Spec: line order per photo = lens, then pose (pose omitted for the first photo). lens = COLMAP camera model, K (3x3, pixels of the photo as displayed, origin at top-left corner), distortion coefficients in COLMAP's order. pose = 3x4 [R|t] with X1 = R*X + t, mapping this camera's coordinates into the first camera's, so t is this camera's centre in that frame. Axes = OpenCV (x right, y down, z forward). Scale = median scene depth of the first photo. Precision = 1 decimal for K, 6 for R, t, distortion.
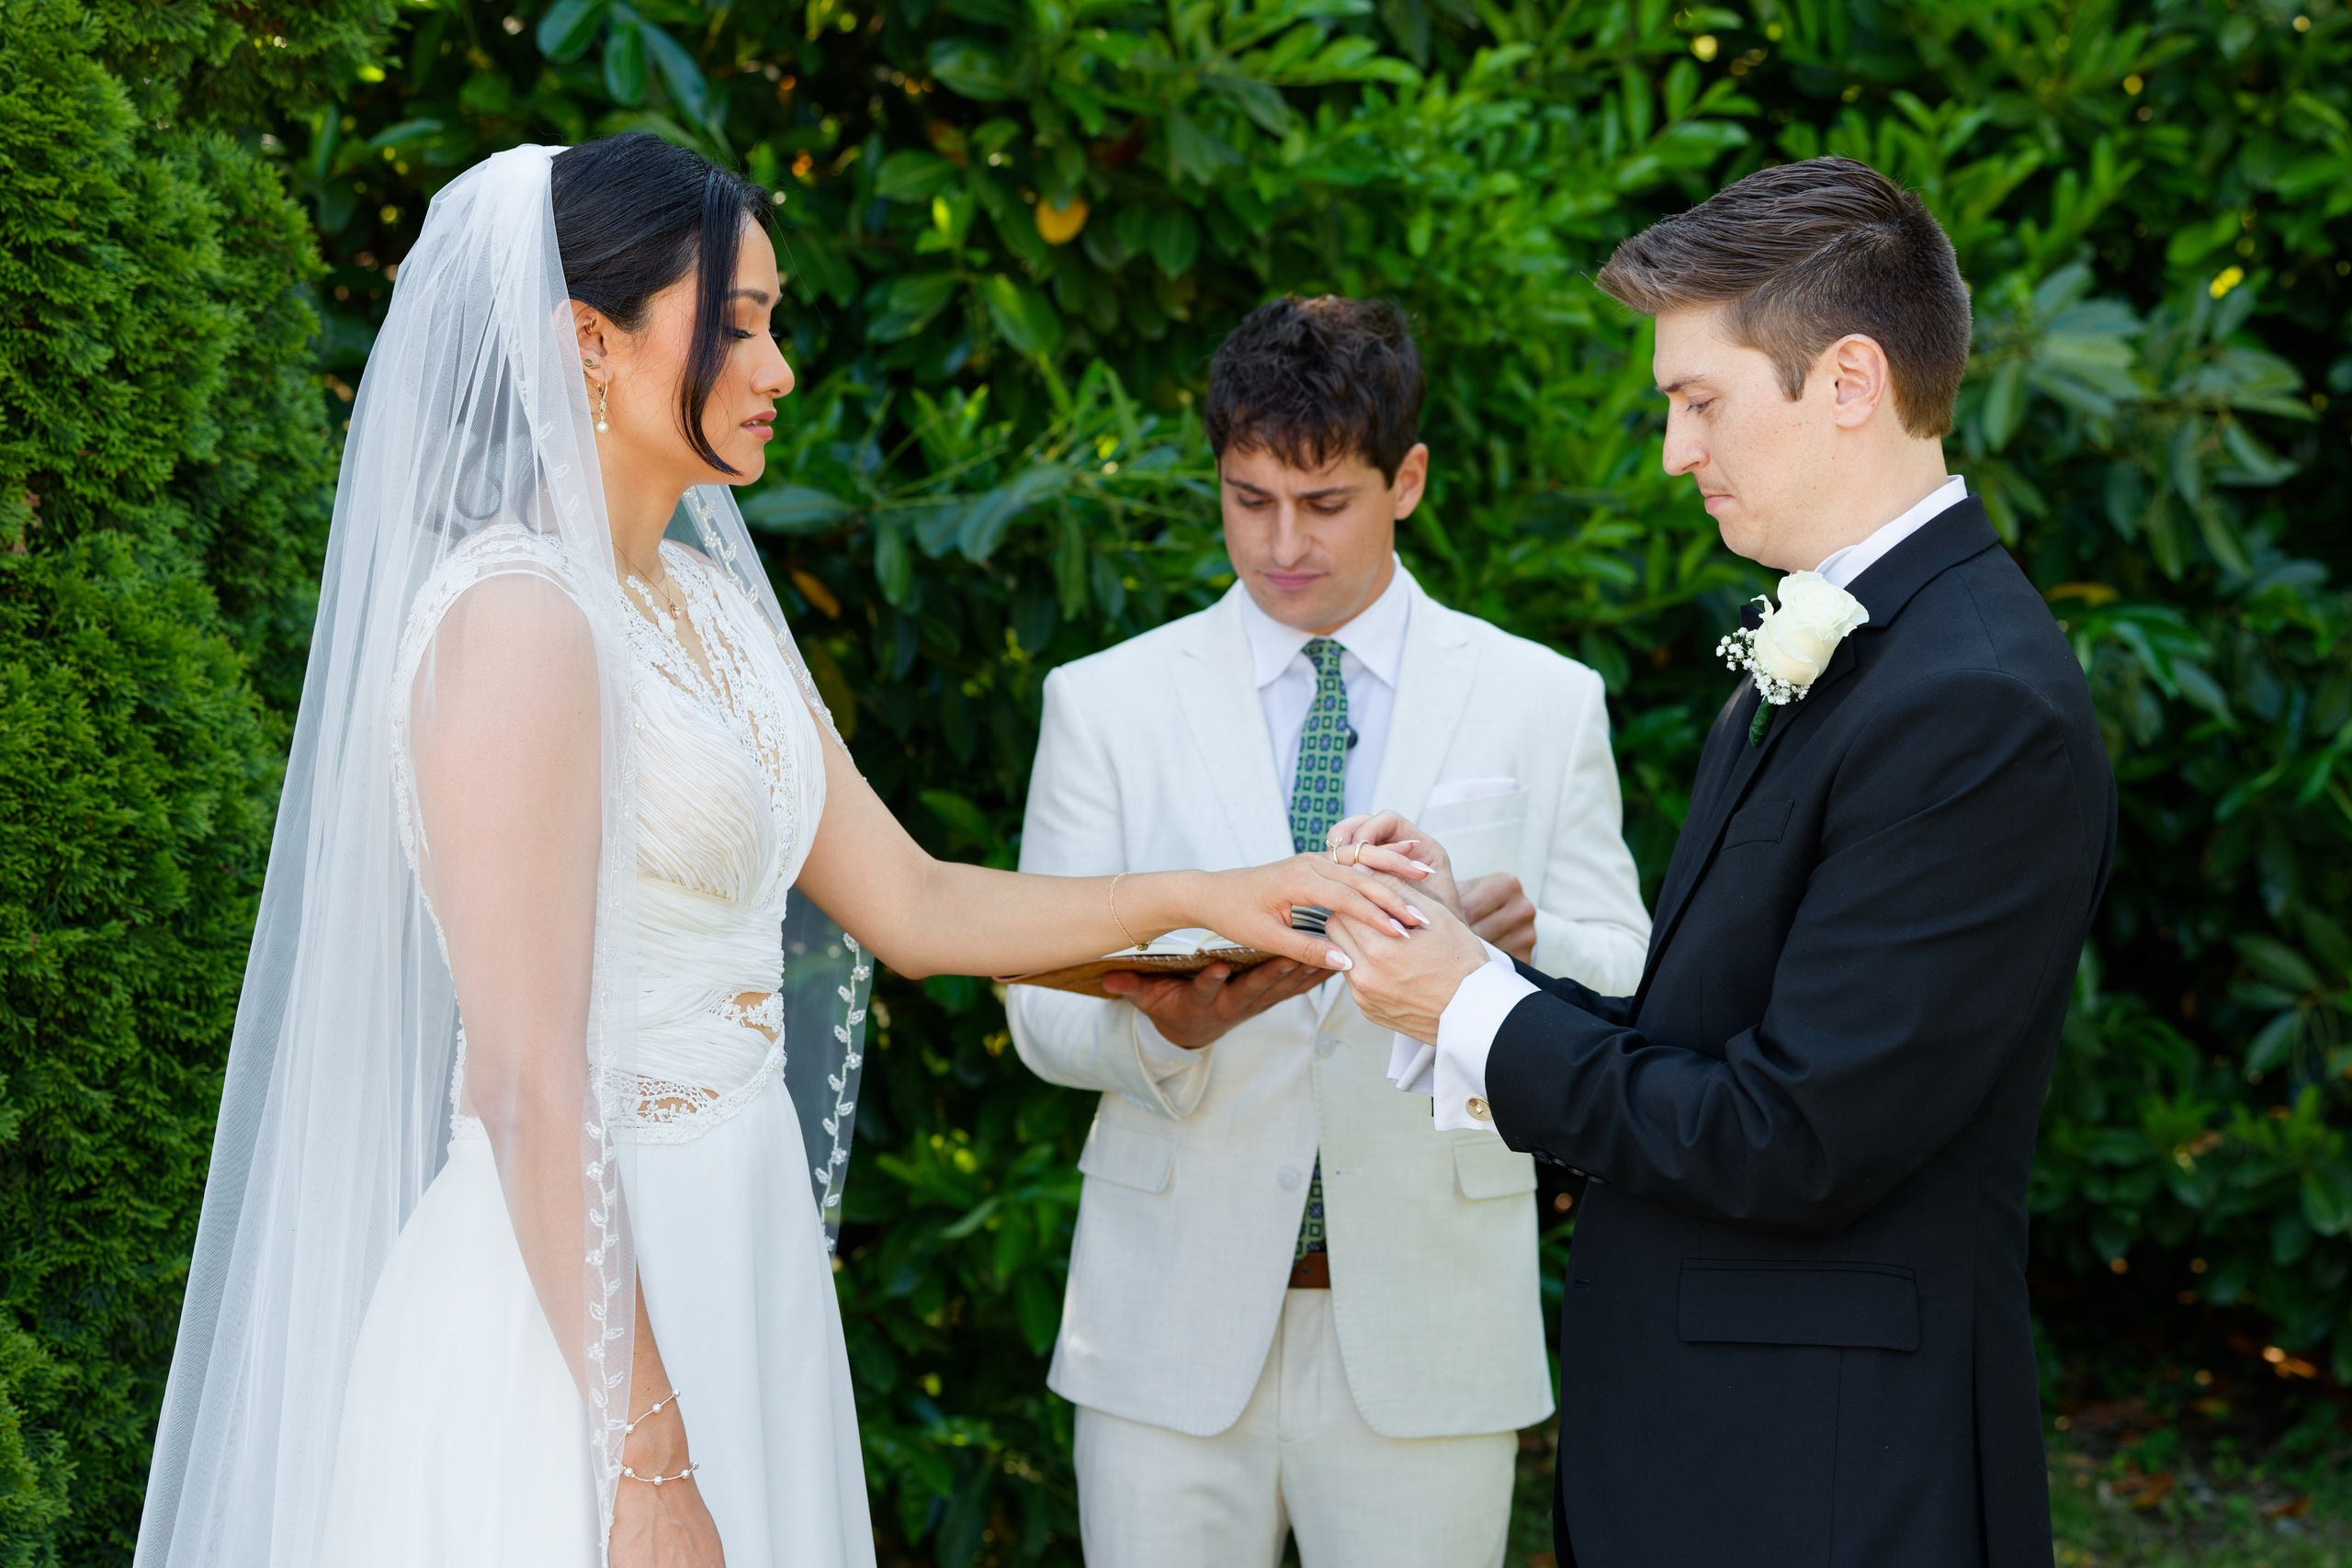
lens RADIAL K [[5011.0, 0, 1240.3], [0, 5011.0, 774.3], [0, 0, 1]] dist [0.080815, 0.406874]
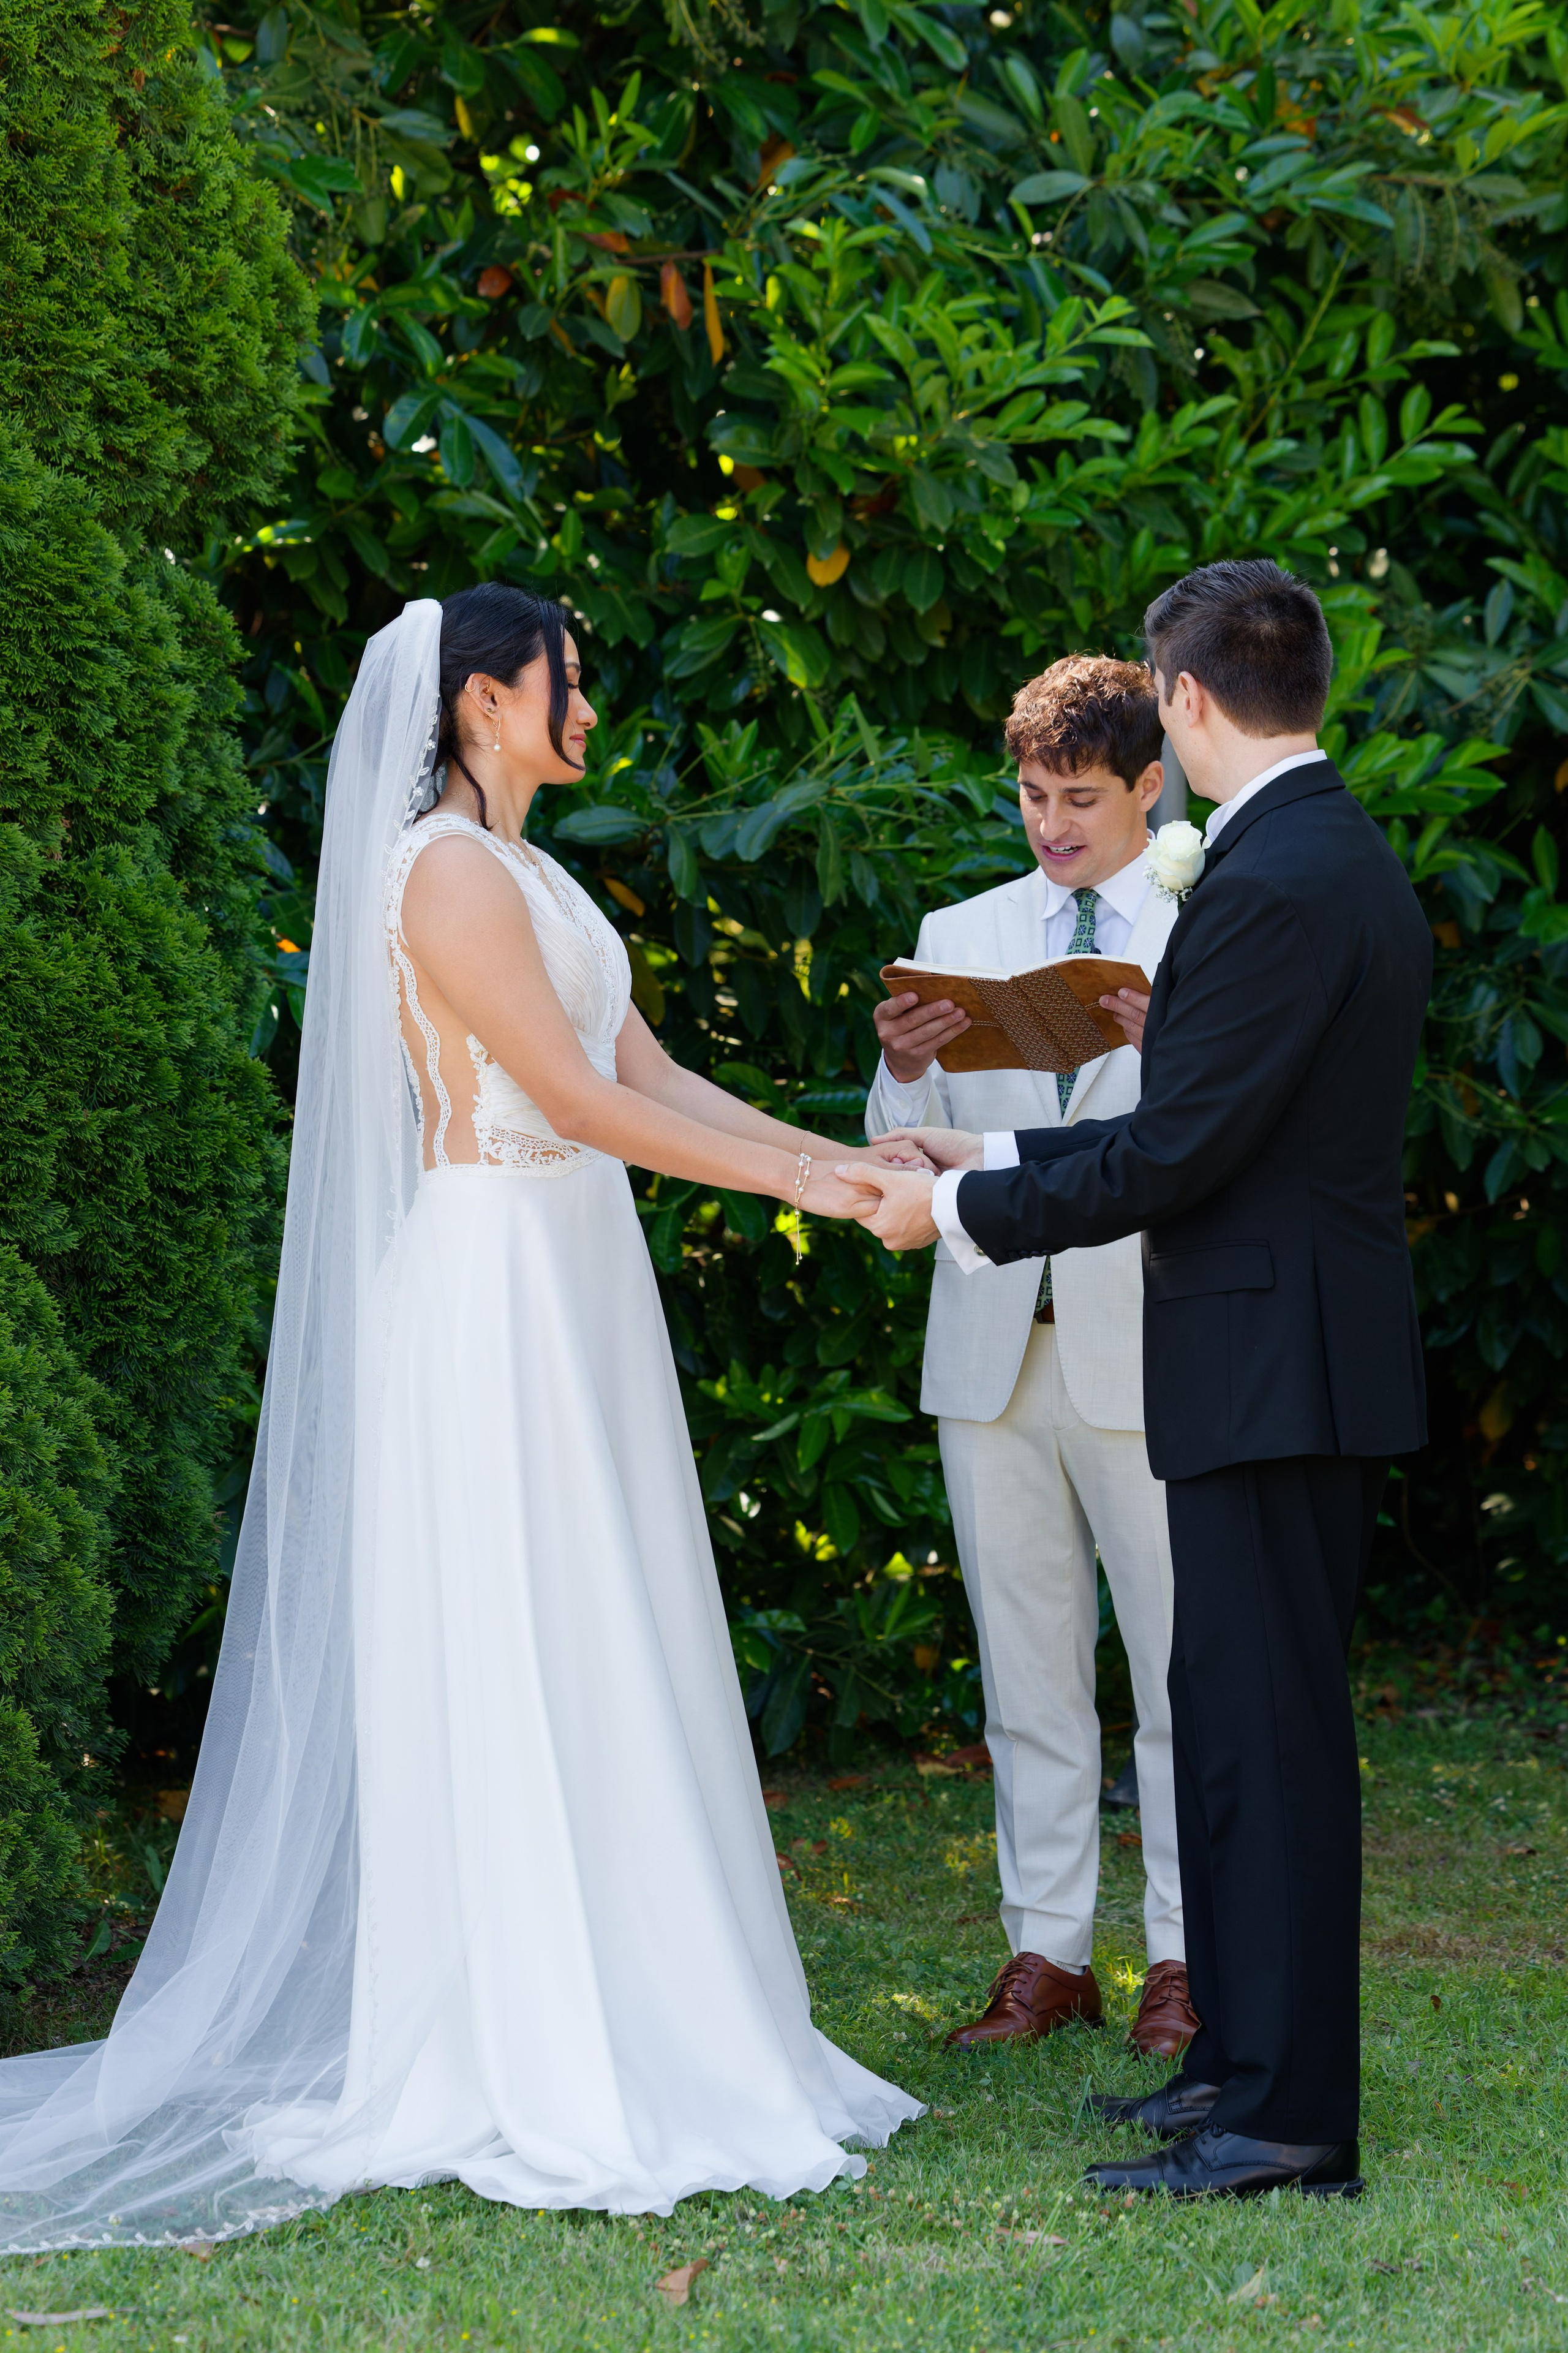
lens RADIAL K [[7505.7, 0, 784.0], [0, 7505.7, 1176.5], [0, 0, 1]] dist [0.616460, -2.676763]
pose [[0.996302, -0.034559, -0.078670, 0.088752], [0.033614, 0.999346, -0.013304, 0.054185], [0.079078, 0.010611, 0.996812, -0.752536]]
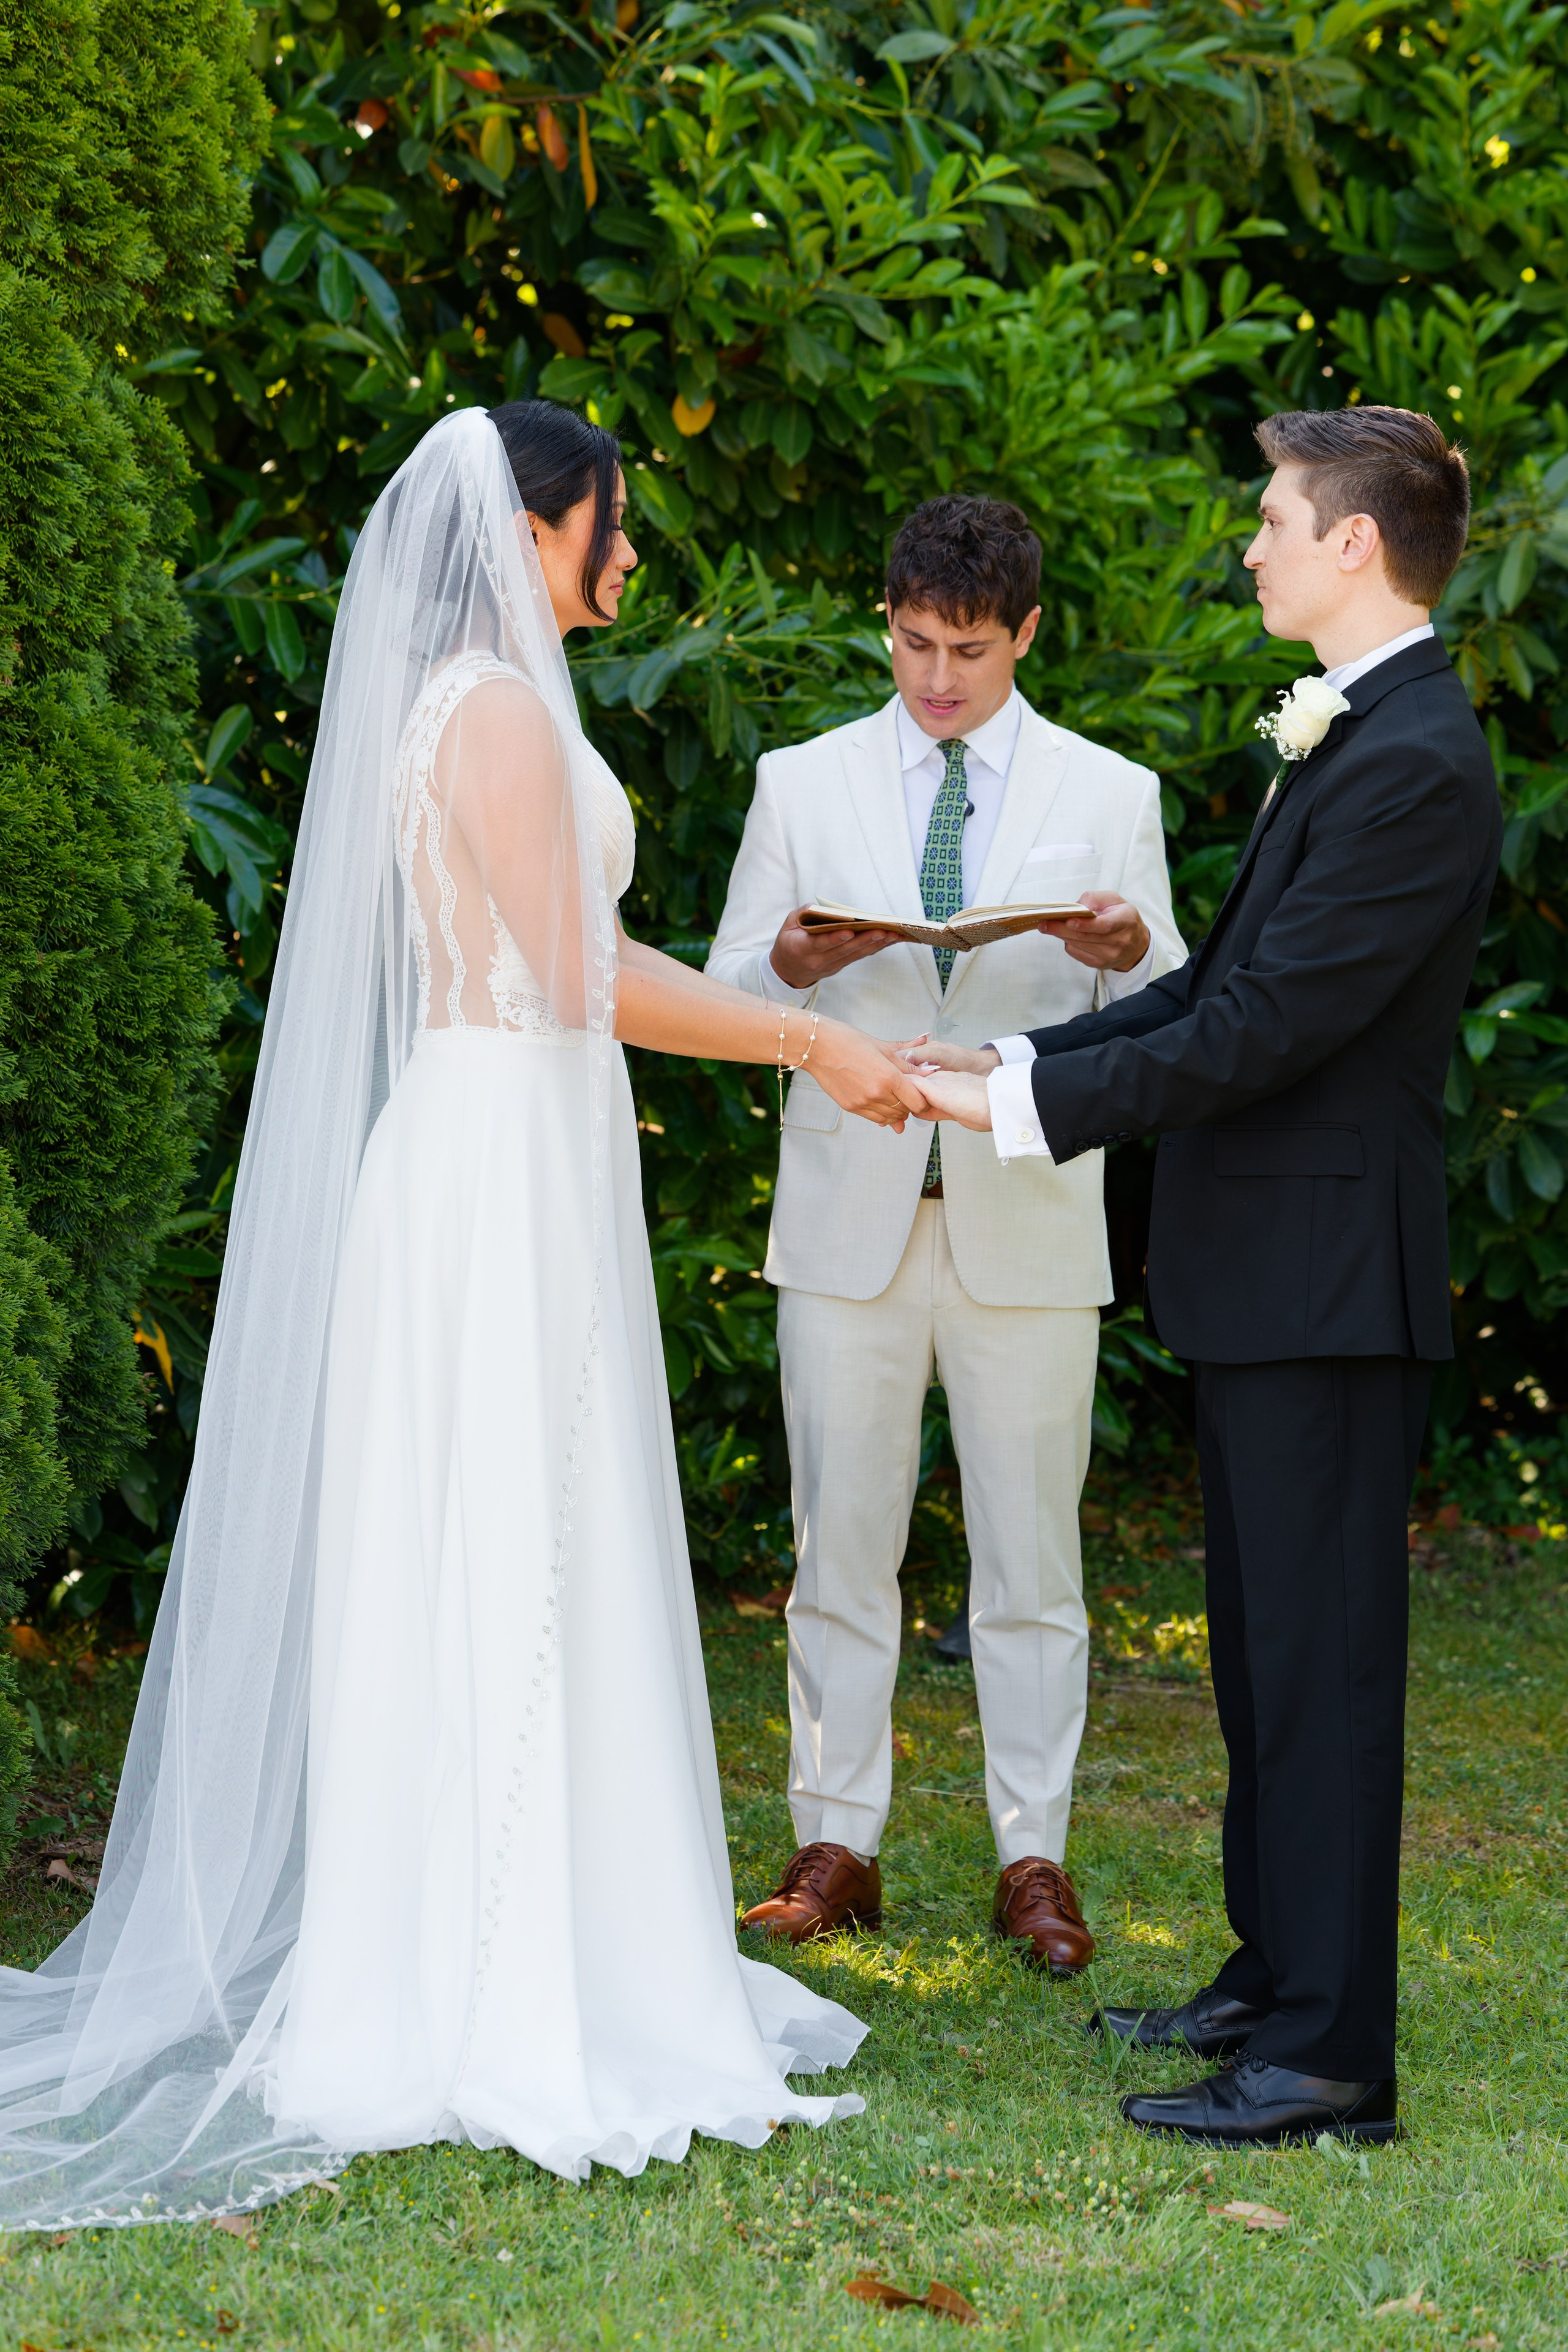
lens RADIAL K [[6315.8, 0, 784.0], [0, 6315.8, 1176.0], [0, 0, 1]] dist [0.323912, -0.474897]
pose [[0.999970, -0.004049, 0.006595, -0.025746], [0.003911, 0.999775, 0.020837, 0.035608], [-0.006678, -0.020811, 0.999761, -0.483691]]
